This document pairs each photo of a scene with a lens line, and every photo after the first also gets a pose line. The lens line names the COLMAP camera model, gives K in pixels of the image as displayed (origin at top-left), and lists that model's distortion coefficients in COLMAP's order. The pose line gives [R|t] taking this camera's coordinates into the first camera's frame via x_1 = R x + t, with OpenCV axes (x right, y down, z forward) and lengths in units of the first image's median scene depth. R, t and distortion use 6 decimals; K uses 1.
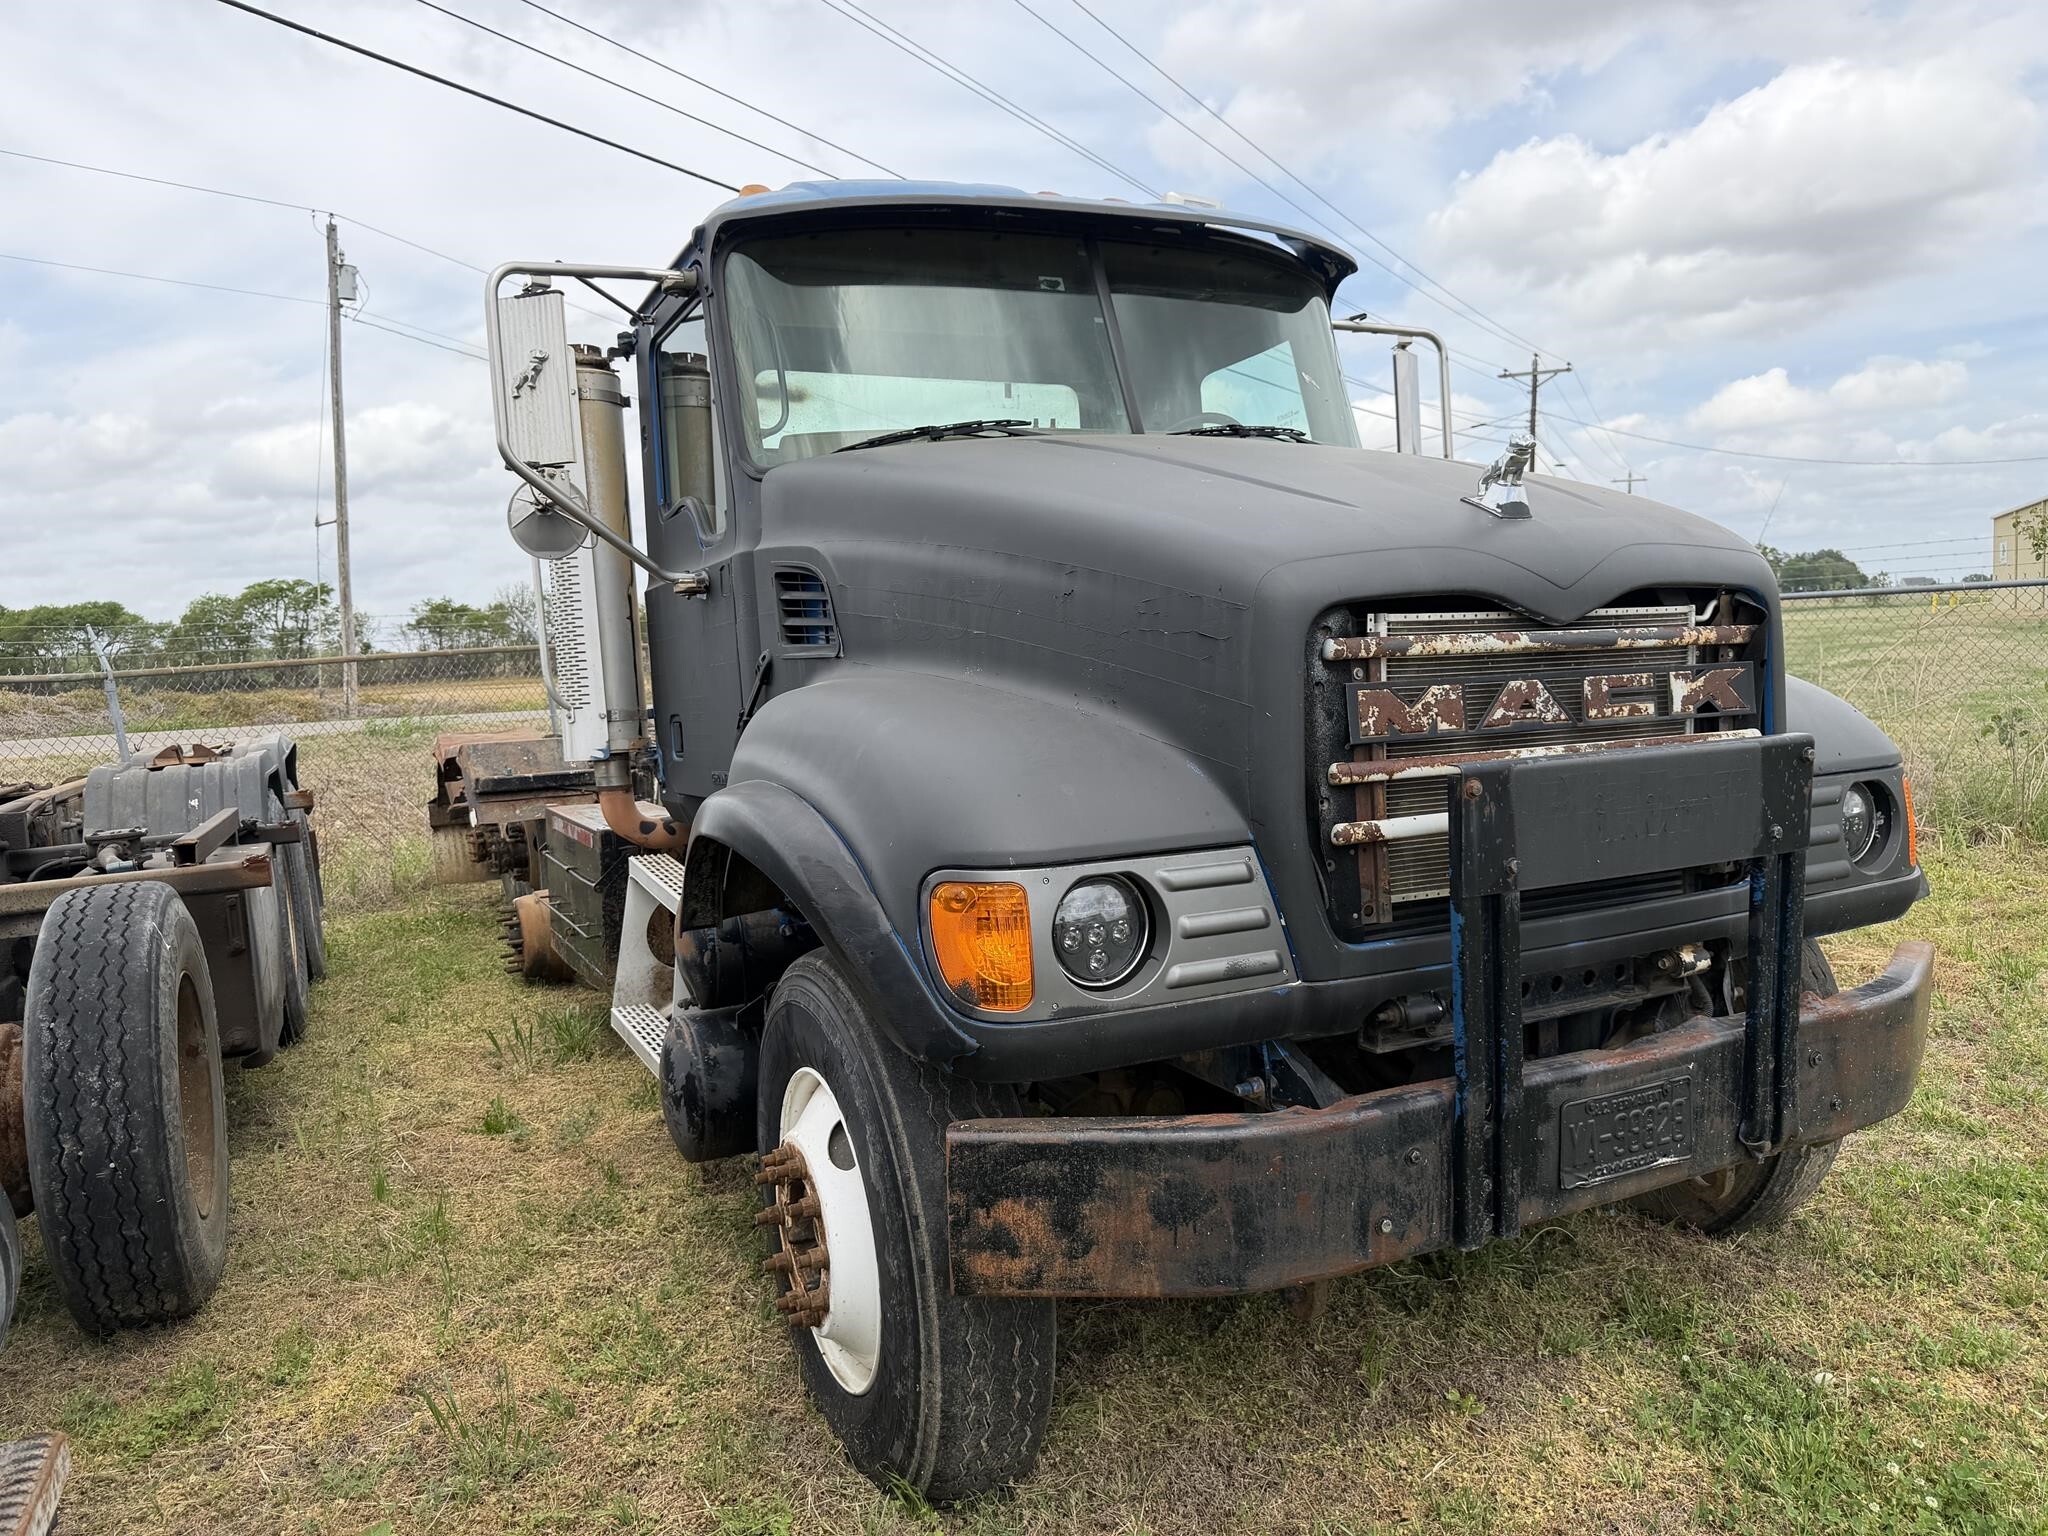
lens RADIAL K [[1457.3, 0, 1024.0], [0, 1457.3, 768.0], [0, 0, 1]] dist [0.071363, -0.106891]
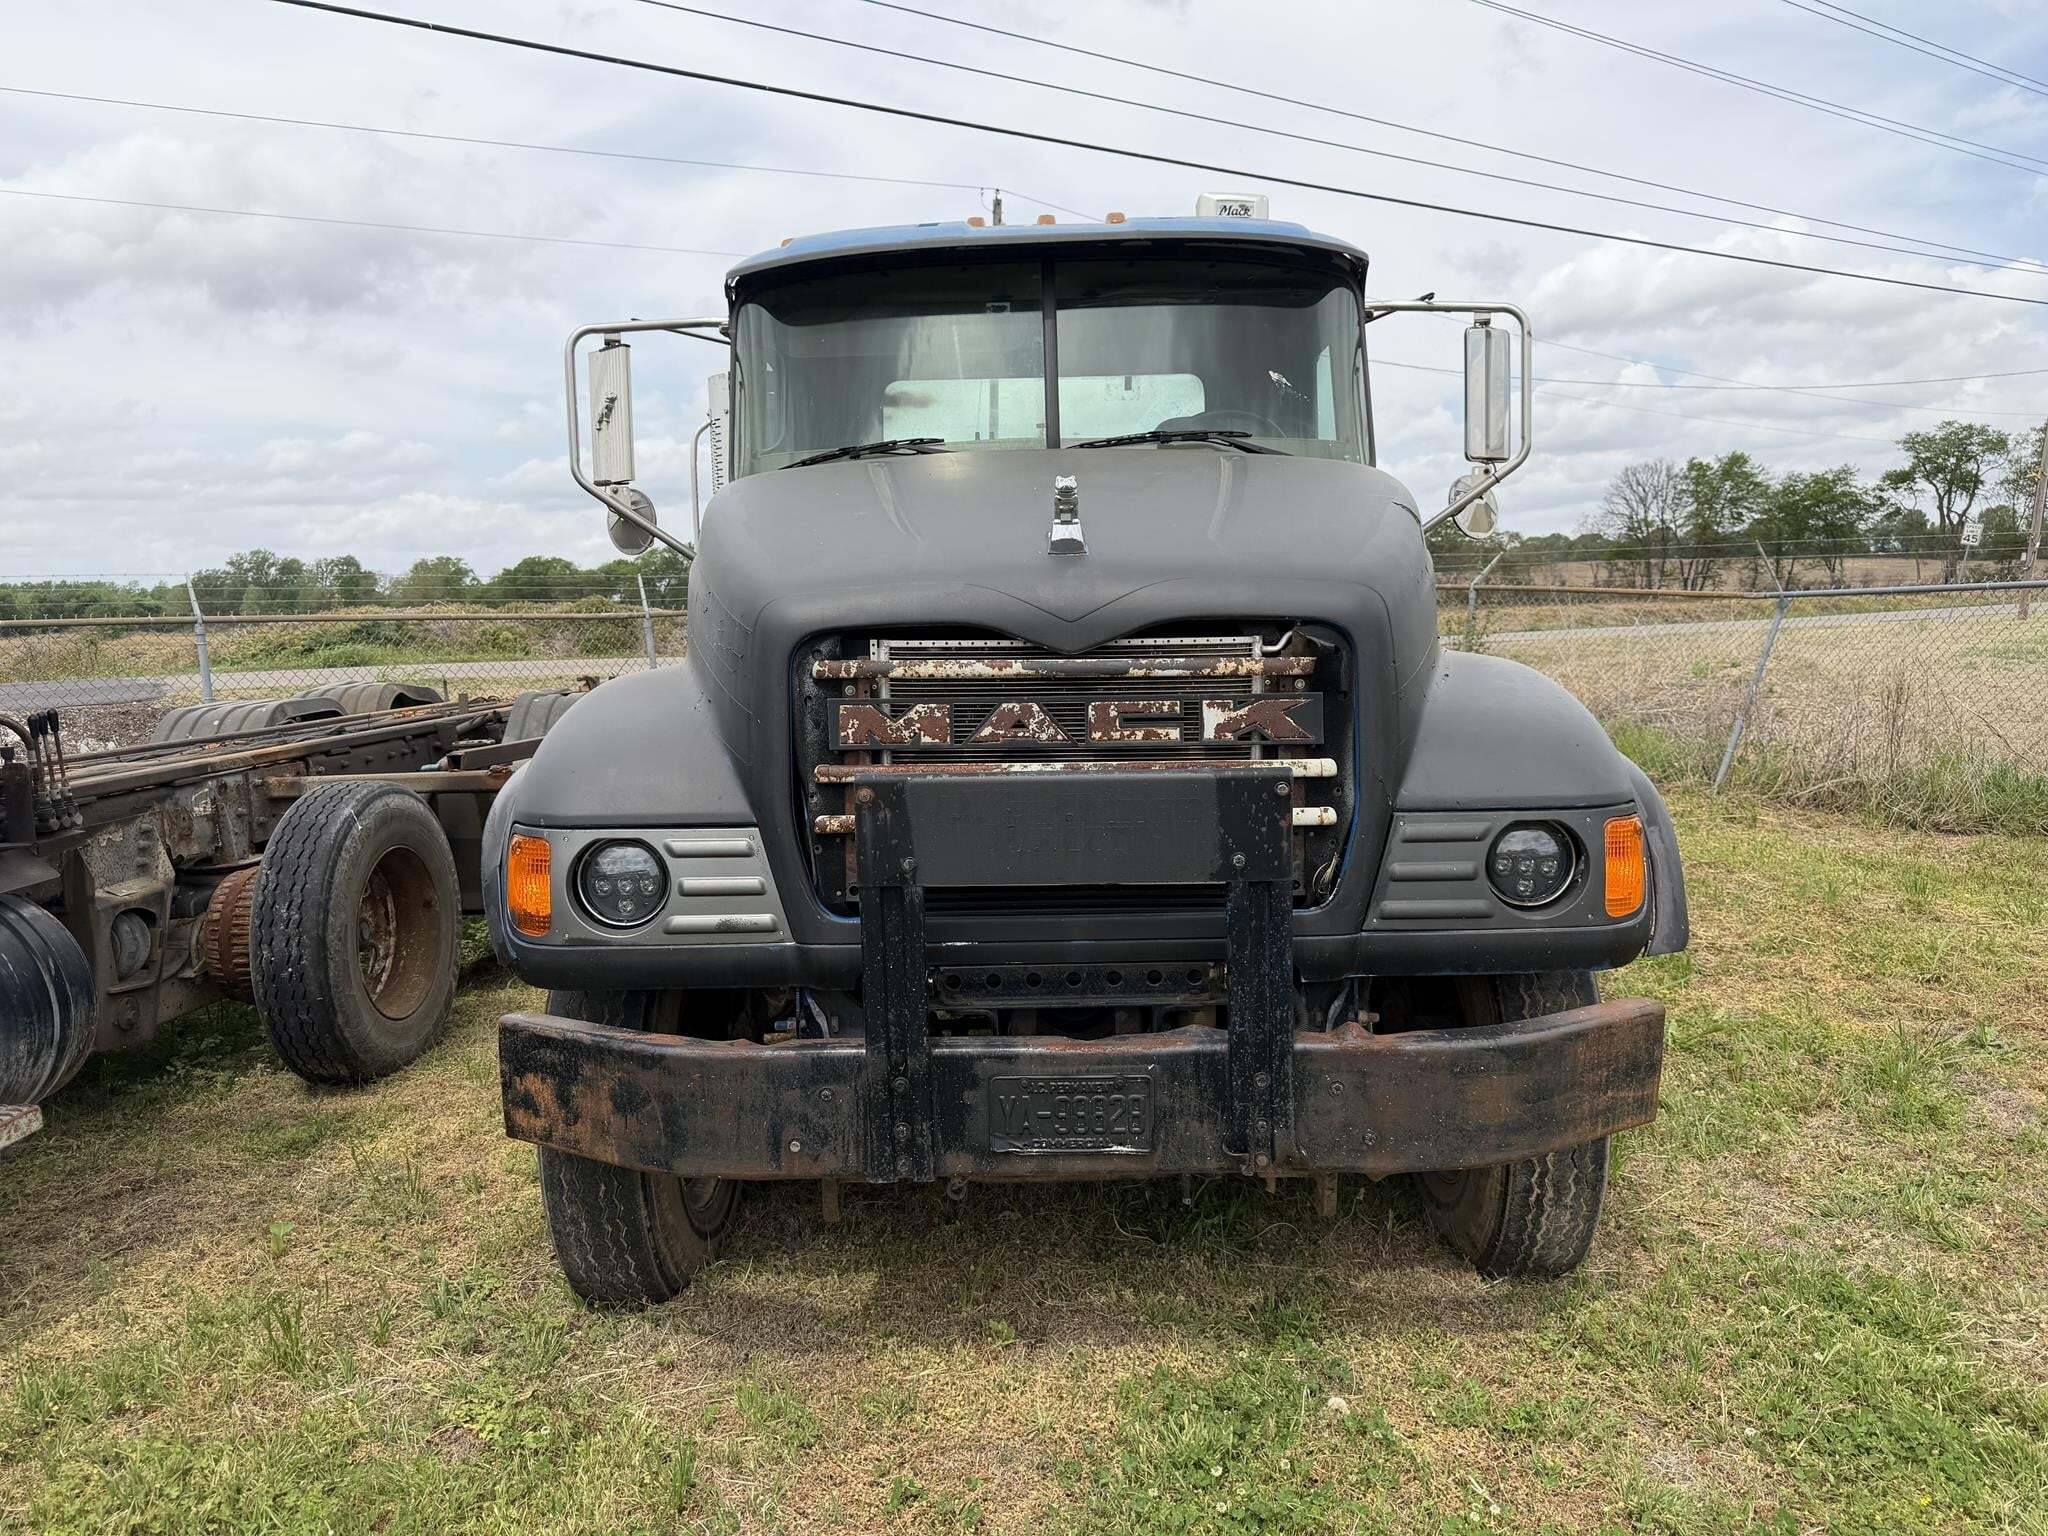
lens RADIAL K [[1437.8, 0, 1024.0], [0, 1437.8, 768.0], [0, 0, 1]] dist [0.123031, -0.153426]
pose [[0.894589, 0.076034, -0.440374, 0.660570], [-0.055253, 0.996678, 0.059841, -0.060357], [0.443461, -0.029201, 0.895818, 0.009932]]
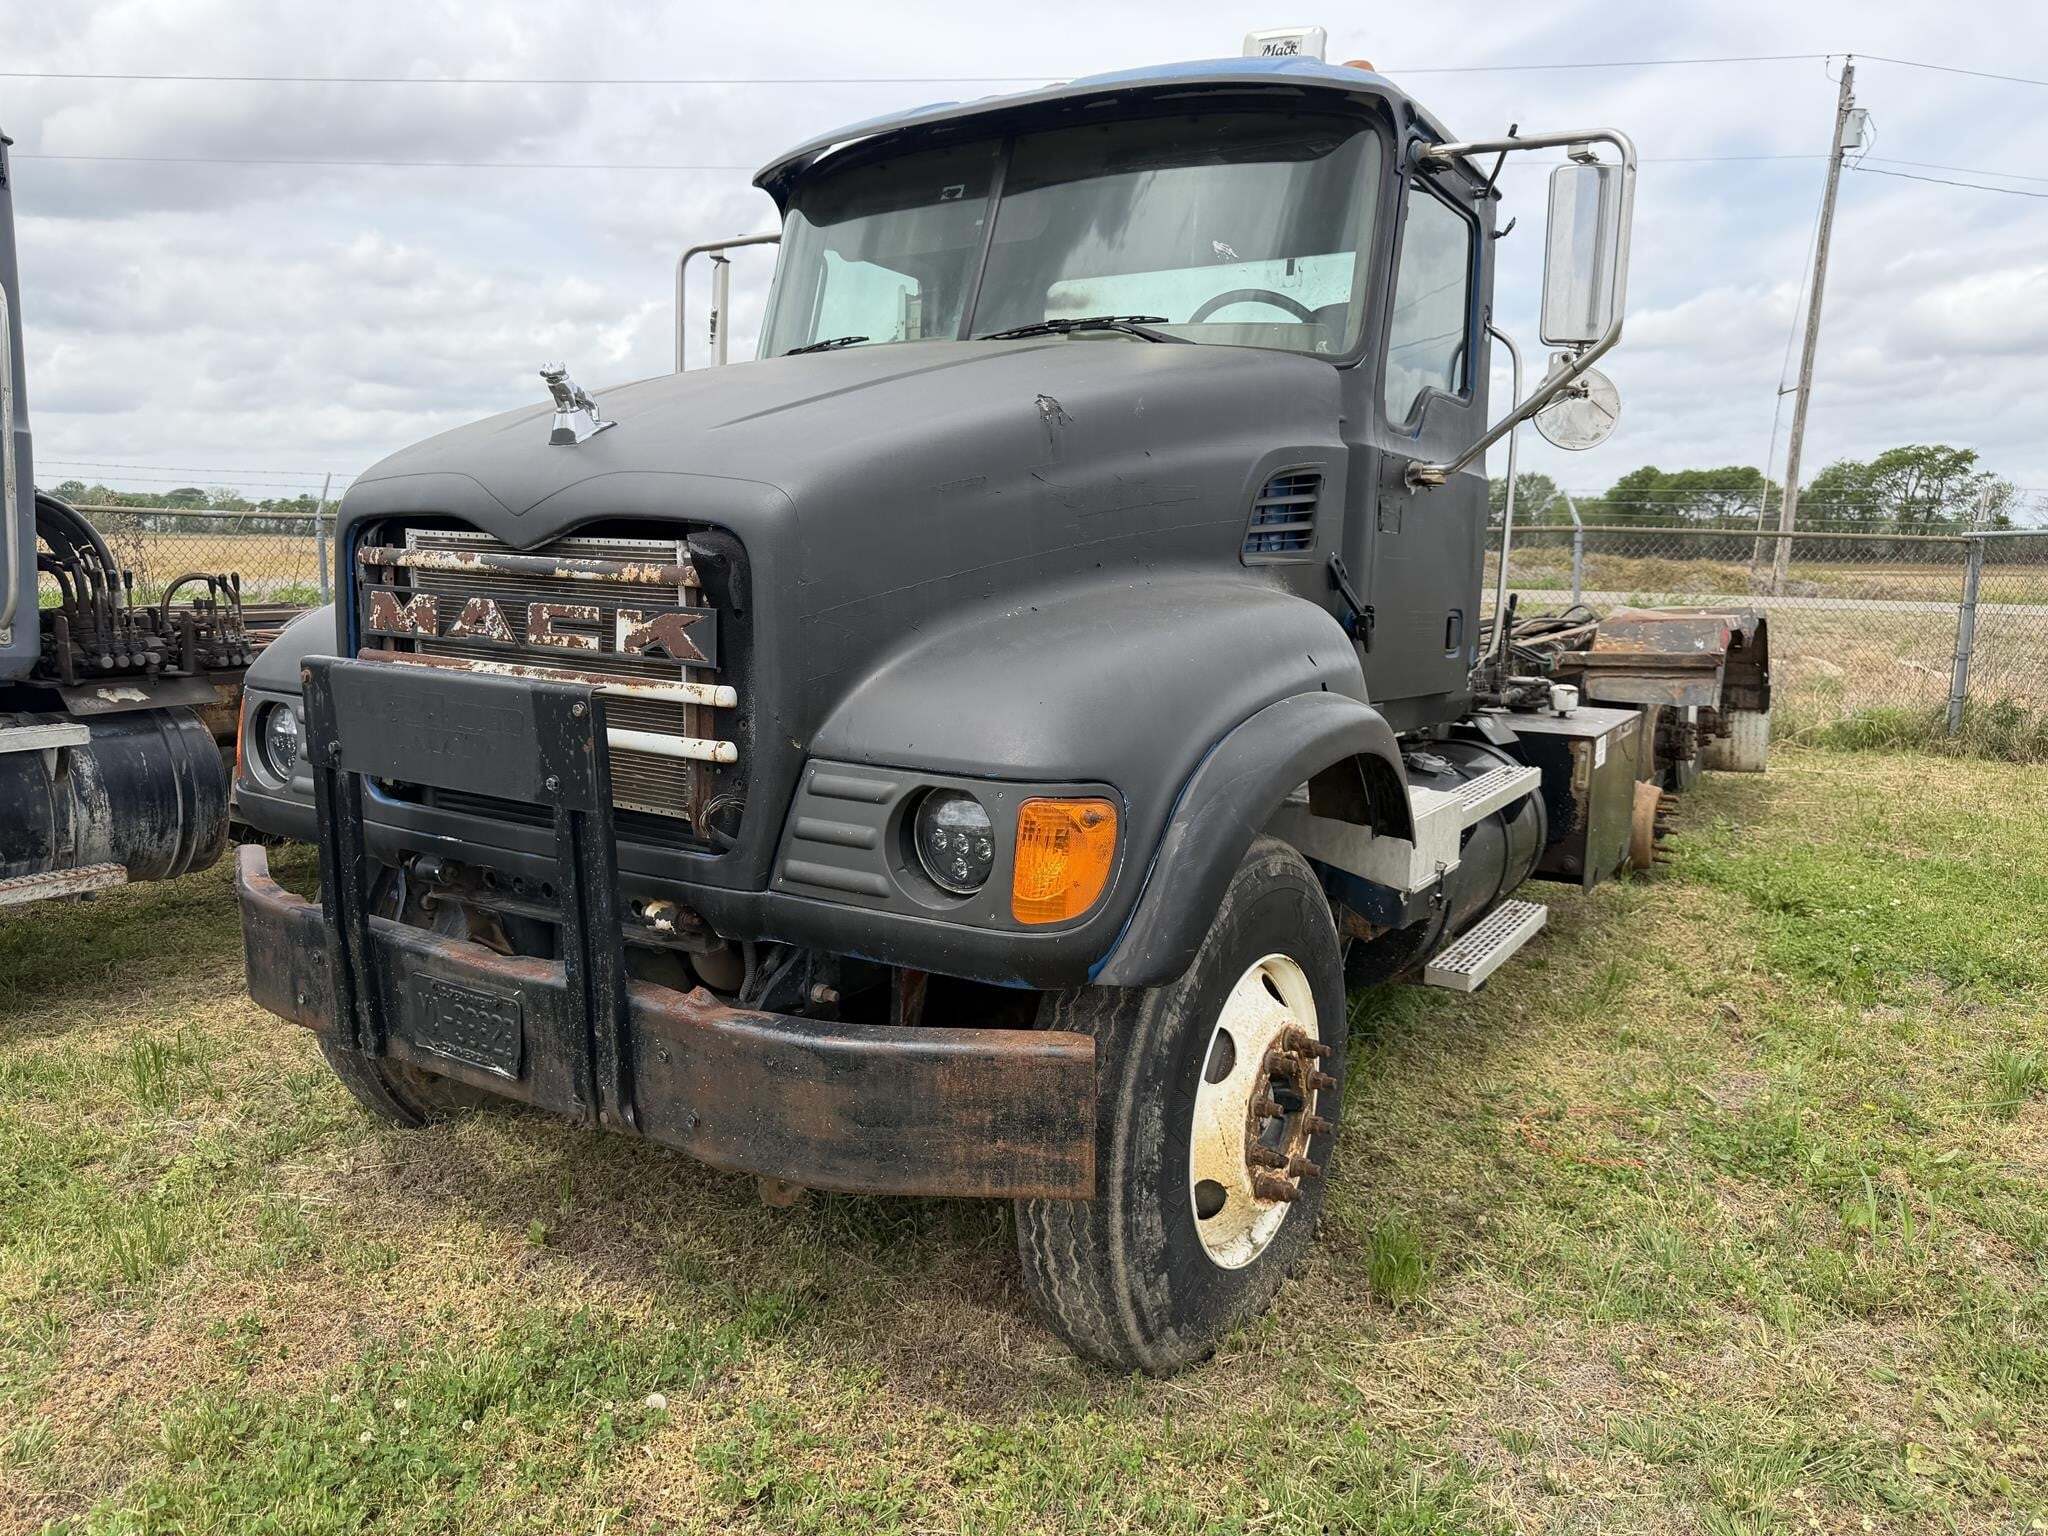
lens RADIAL K [[1437.8, 0, 1024.0], [0, 1437.8, 768.0], [0, 0, 1]] dist [0.123031, -0.153426]
pose [[0.517563, 0.186308, -0.835116, 1.166612], [-0.111089, 0.982377, 0.150314, -0.113563], [0.848403, 0.014976, 0.529138, 0.611226]]
